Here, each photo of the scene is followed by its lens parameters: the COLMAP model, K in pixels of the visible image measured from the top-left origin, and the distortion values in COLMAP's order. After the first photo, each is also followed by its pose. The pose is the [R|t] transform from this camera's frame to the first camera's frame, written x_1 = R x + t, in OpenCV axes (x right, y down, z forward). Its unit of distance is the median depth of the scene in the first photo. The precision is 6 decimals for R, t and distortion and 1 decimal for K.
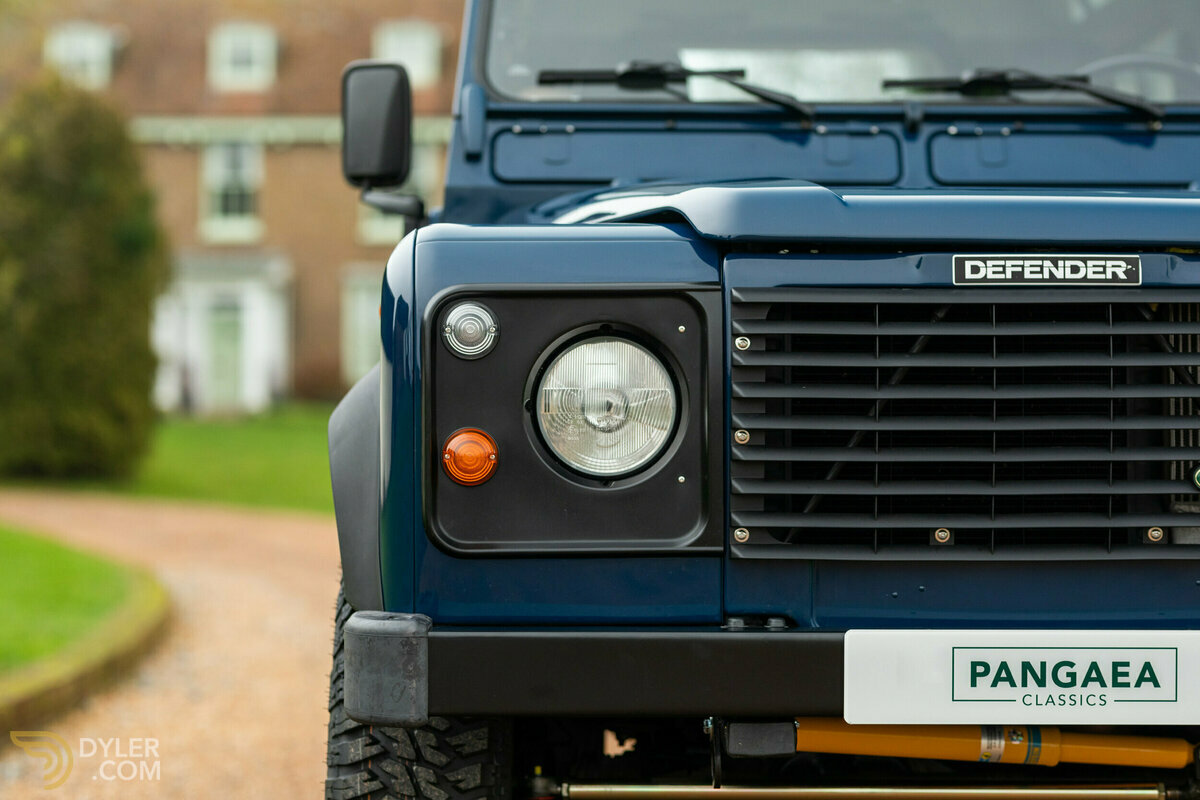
lens RADIAL K [[2897.1, 0, 600.0], [0, 2897.1, 400.0], [0, 0, 1]] dist [-0.013149, 0.359749]
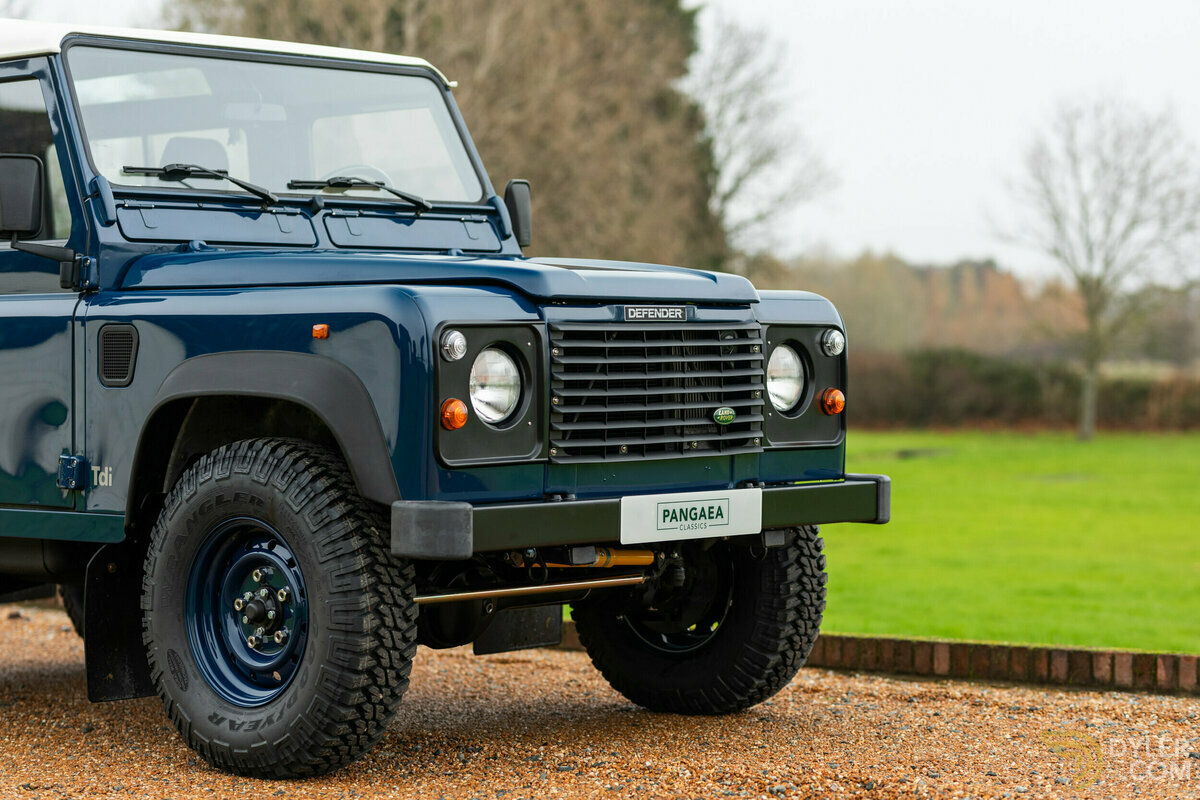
lens RADIAL K [[2791.3, 0, 601.8], [0, 2791.3, 381.1], [0, 0, 1]] dist [0.053390, -0.116971]
pose [[0.688723, -0.014343, 0.724882, -1.260756], [0.004523, 0.999870, 0.015487, -0.028273], [-0.725010, -0.007388, 0.688698, -0.292935]]
